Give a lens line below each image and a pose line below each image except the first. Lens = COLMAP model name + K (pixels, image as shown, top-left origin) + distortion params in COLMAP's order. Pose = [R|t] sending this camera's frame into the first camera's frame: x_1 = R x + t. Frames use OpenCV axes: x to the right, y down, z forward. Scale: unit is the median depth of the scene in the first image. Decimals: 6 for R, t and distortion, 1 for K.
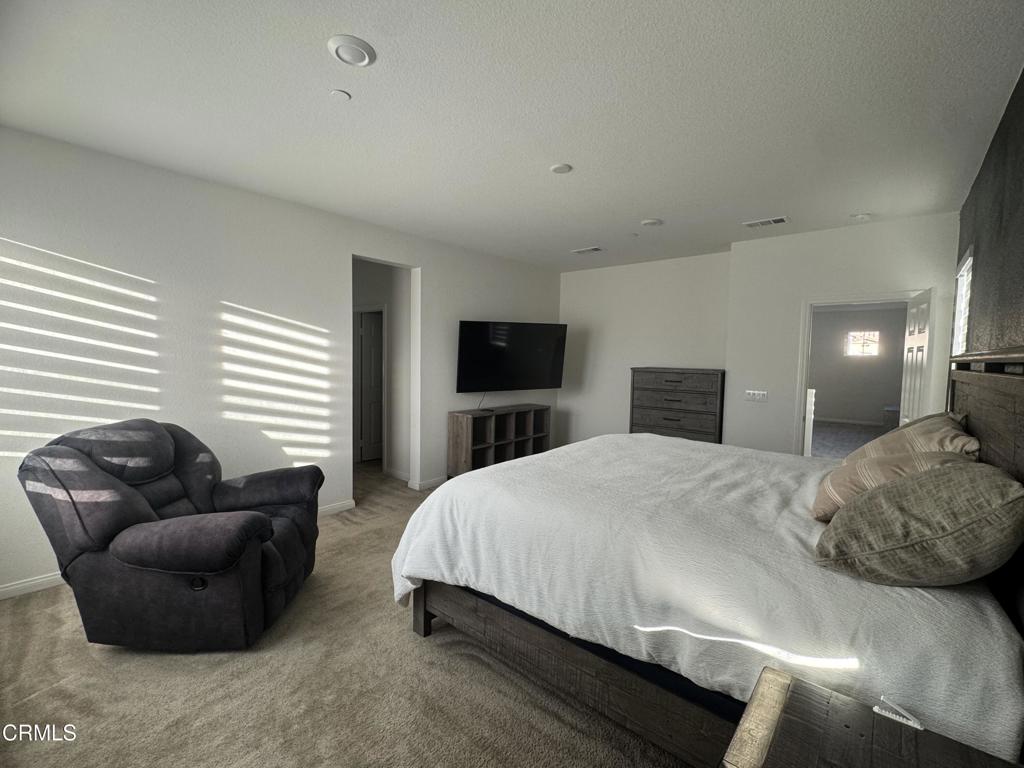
lens RADIAL K [[458.0, 0, 512.0], [0, 458.0, 384.0], [0, 0, 1]] dist [0.001339, 0.000132]
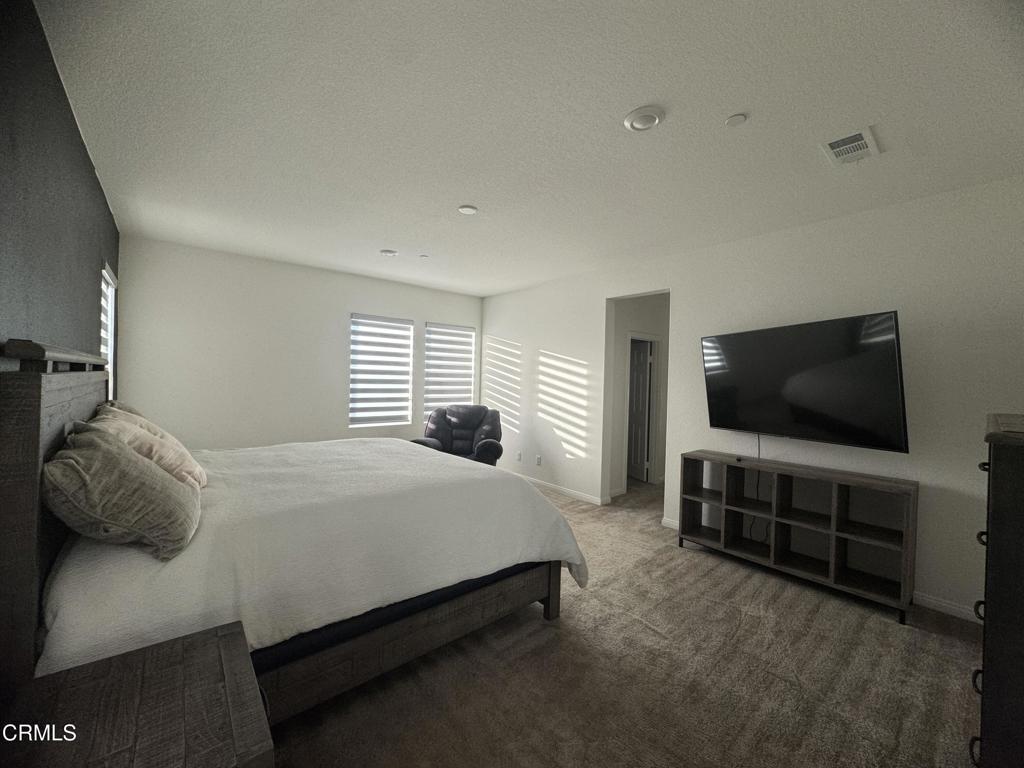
lens RADIAL K [[409.0, 0, 512.0], [0, 409.0, 384.0], [0, 0, 1]] dist [-0.004065, 0.000291]
pose [[-0.163859, -0.008204, -0.986450, 0.866217], [-0.085654, 0.996307, 0.005942, -0.044161], [0.982758, 0.085468, -0.163956, 1.045670]]
